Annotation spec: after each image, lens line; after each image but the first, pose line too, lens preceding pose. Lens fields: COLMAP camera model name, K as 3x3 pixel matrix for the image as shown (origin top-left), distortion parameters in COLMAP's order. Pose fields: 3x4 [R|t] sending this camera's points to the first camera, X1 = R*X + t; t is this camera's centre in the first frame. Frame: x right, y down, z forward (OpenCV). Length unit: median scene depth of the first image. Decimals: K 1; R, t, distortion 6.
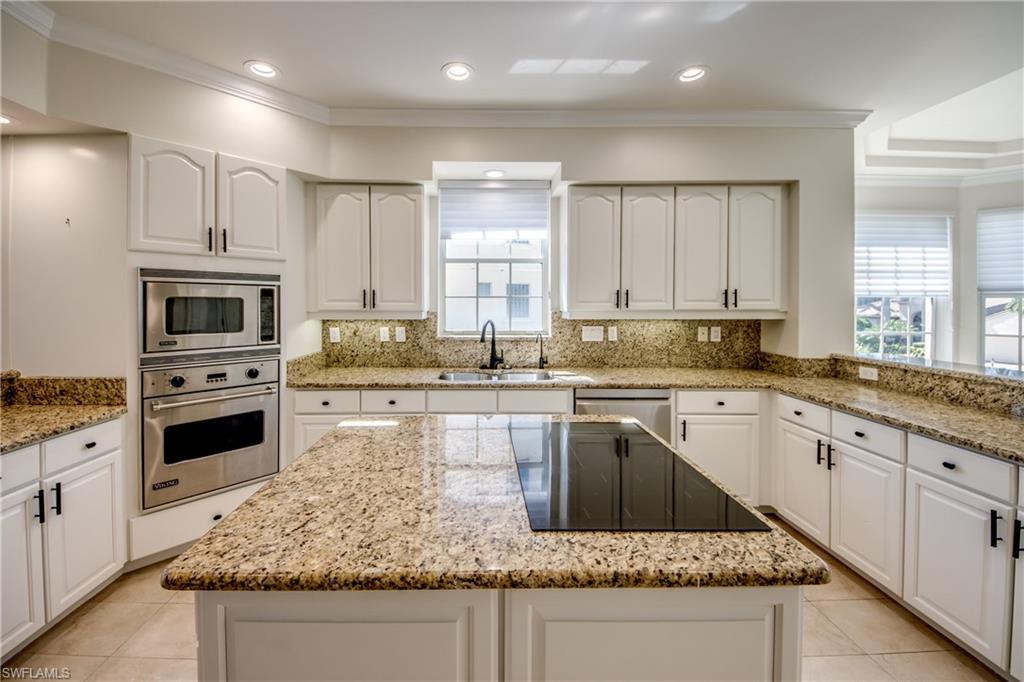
lens RADIAL K [[390.2, 0, 491.7], [0, 390.2, 309.2], [0, 0, 1]] dist [0.008246, -0.000283]
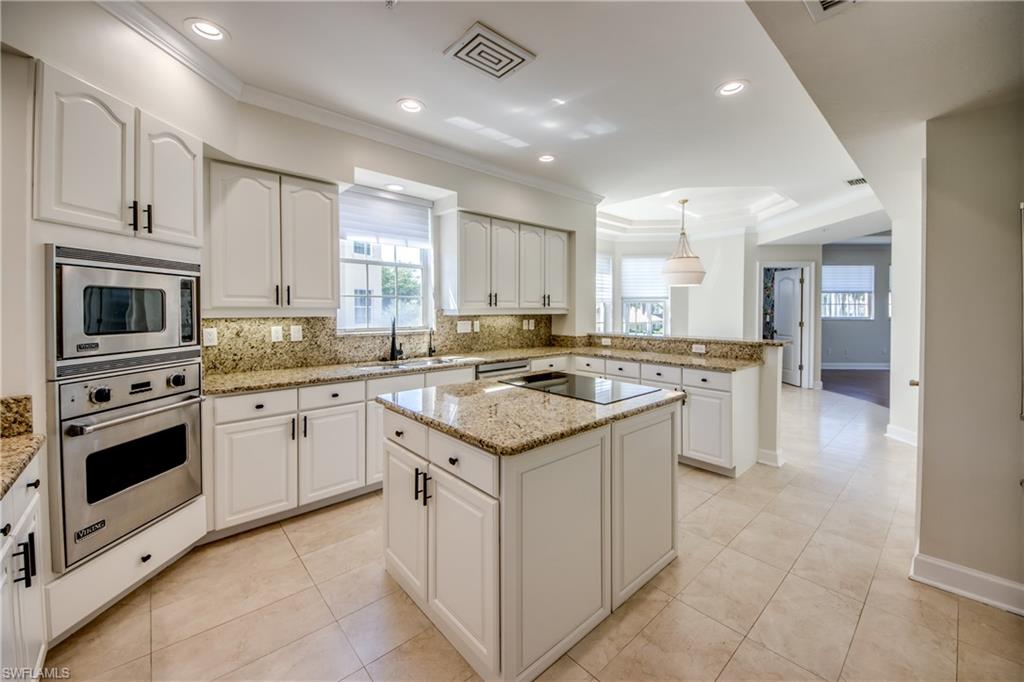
lens RADIAL K [[392.2, 0, 520.5], [0, 392.2, 317.0], [0, 0, 1]] dist [0.036239, -0.021200]
pose [[0.744971, -0.013445, 0.666962, -0.528577], [0.009064, 0.999909, 0.010034, 0.021916], [-0.667036, -0.001430, 0.745024, -0.102925]]
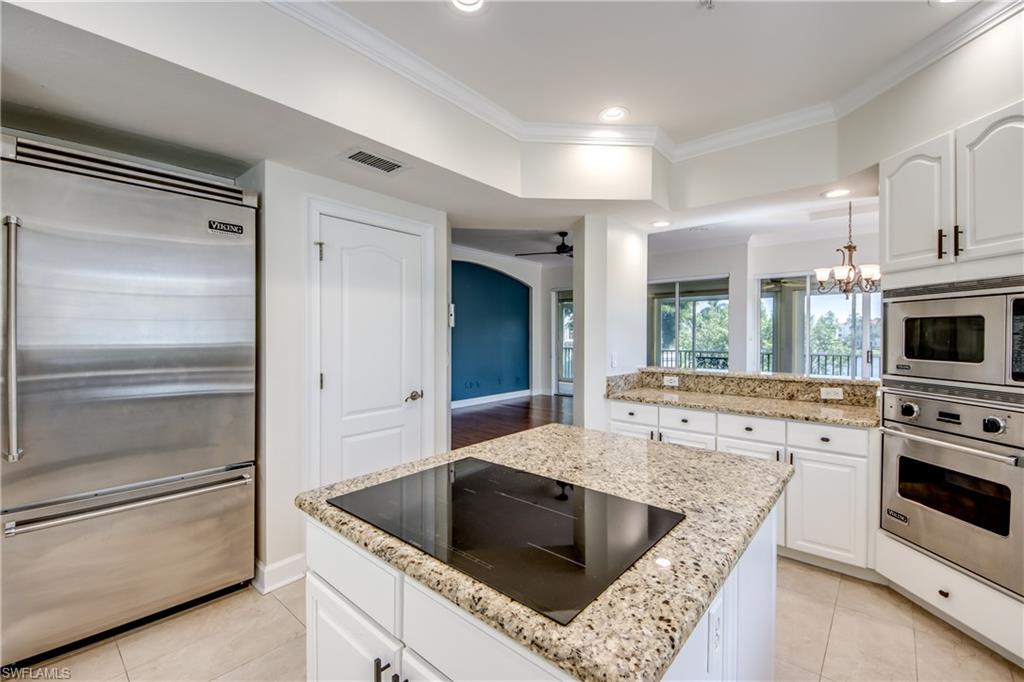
lens RADIAL K [[427.8, 0, 517.6], [0, 427.8, 337.7], [0, 0, 1]] dist [0.041378, -0.029059]
pose [[-0.665319, 0.002372, -0.746555, 0.411318], [-0.011449, 0.999845, 0.013380, 0.009568], [0.746471, 0.017450, -0.665189, 0.738130]]
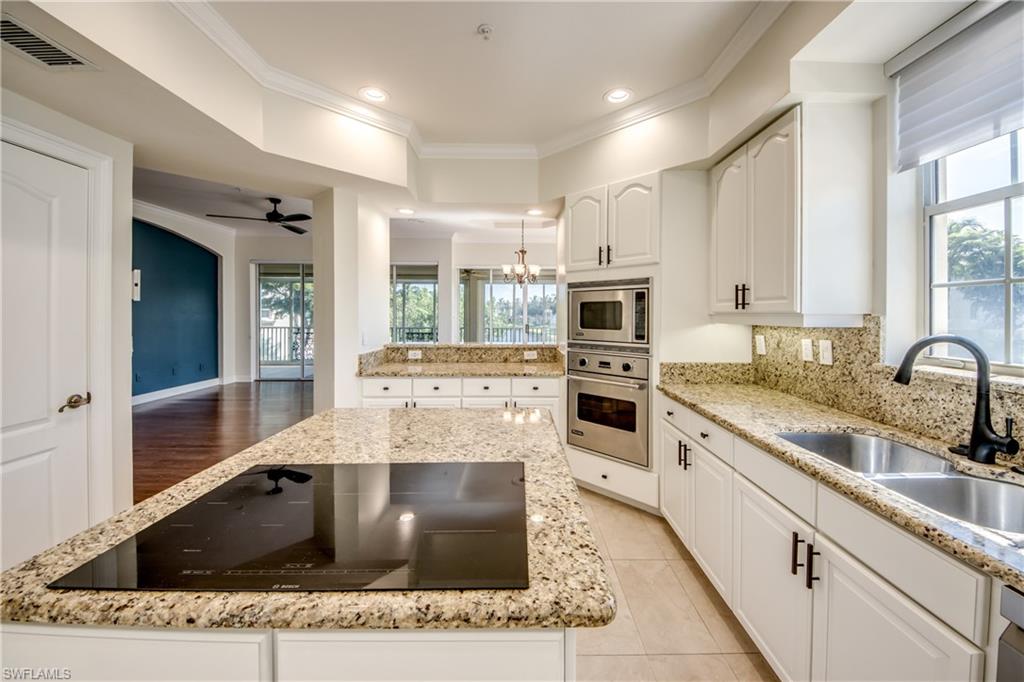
lens RADIAL K [[392.2, 0, 520.5], [0, 392.2, 317.0], [0, 0, 1]] dist [0.036239, -0.021200]
pose [[-0.013222, 0.005669, -0.999897, 0.445270], [-0.014825, 0.999873, 0.005865, 0.013818], [0.999803, 0.014901, -0.013136, 0.592376]]
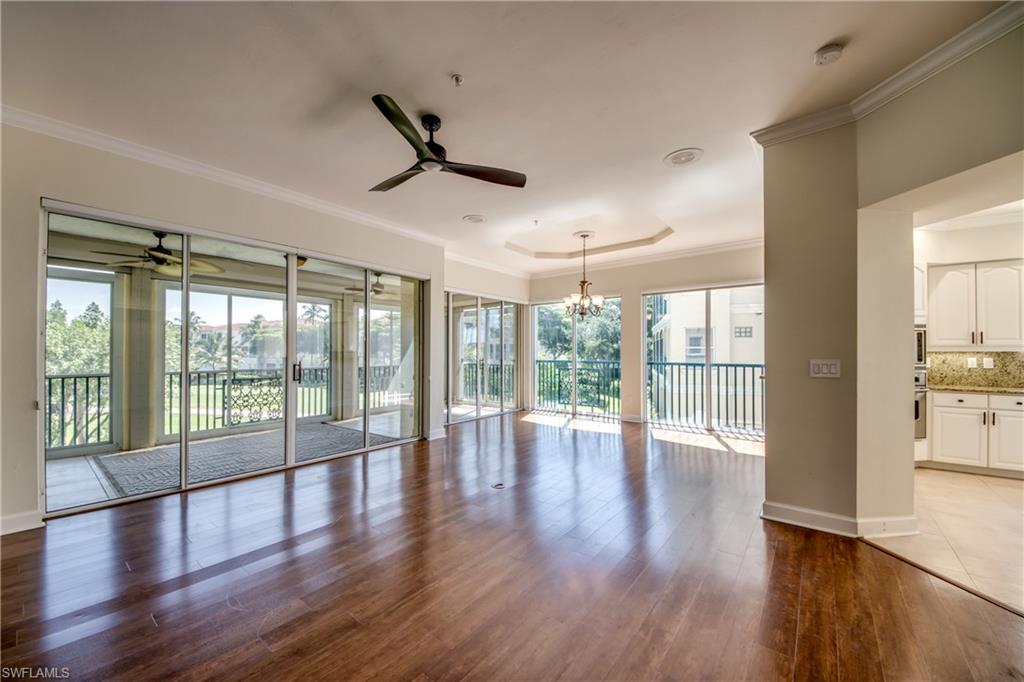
lens RADIAL K [[386.8, 0, 501.4], [0, 386.8, 346.9], [0, 0, 1]] dist [0.014138, -0.014181]
pose [[0.763968, -0.008212, -0.645202, -0.769659], [-0.008146, 0.999717, -0.022370, 0.057817], [0.645203, 0.022346, 0.763684, -1.320766]]
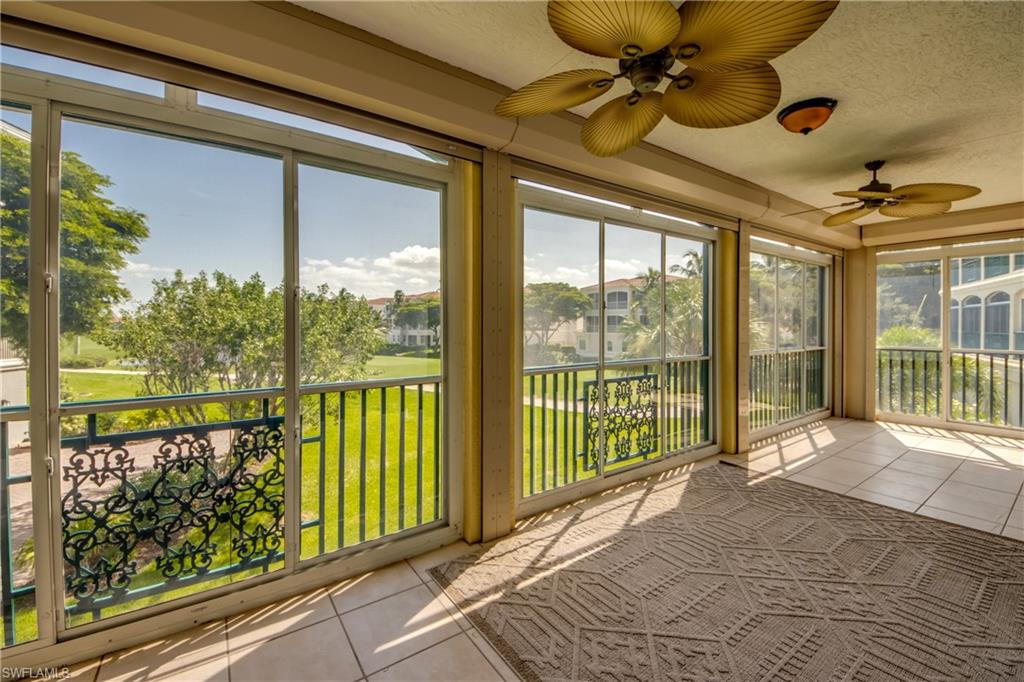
lens RADIAL K [[398.1, 0, 516.4], [0, 398.1, 324.3], [0, 0, 1]] dist [0.035774, -0.021747]
pose [[0.574619, 0.001294, -0.818420, -2.640960], [-0.011707, 0.999909, -0.006639, 0.043726], [0.818337, 0.013396, 0.574582, -1.524384]]
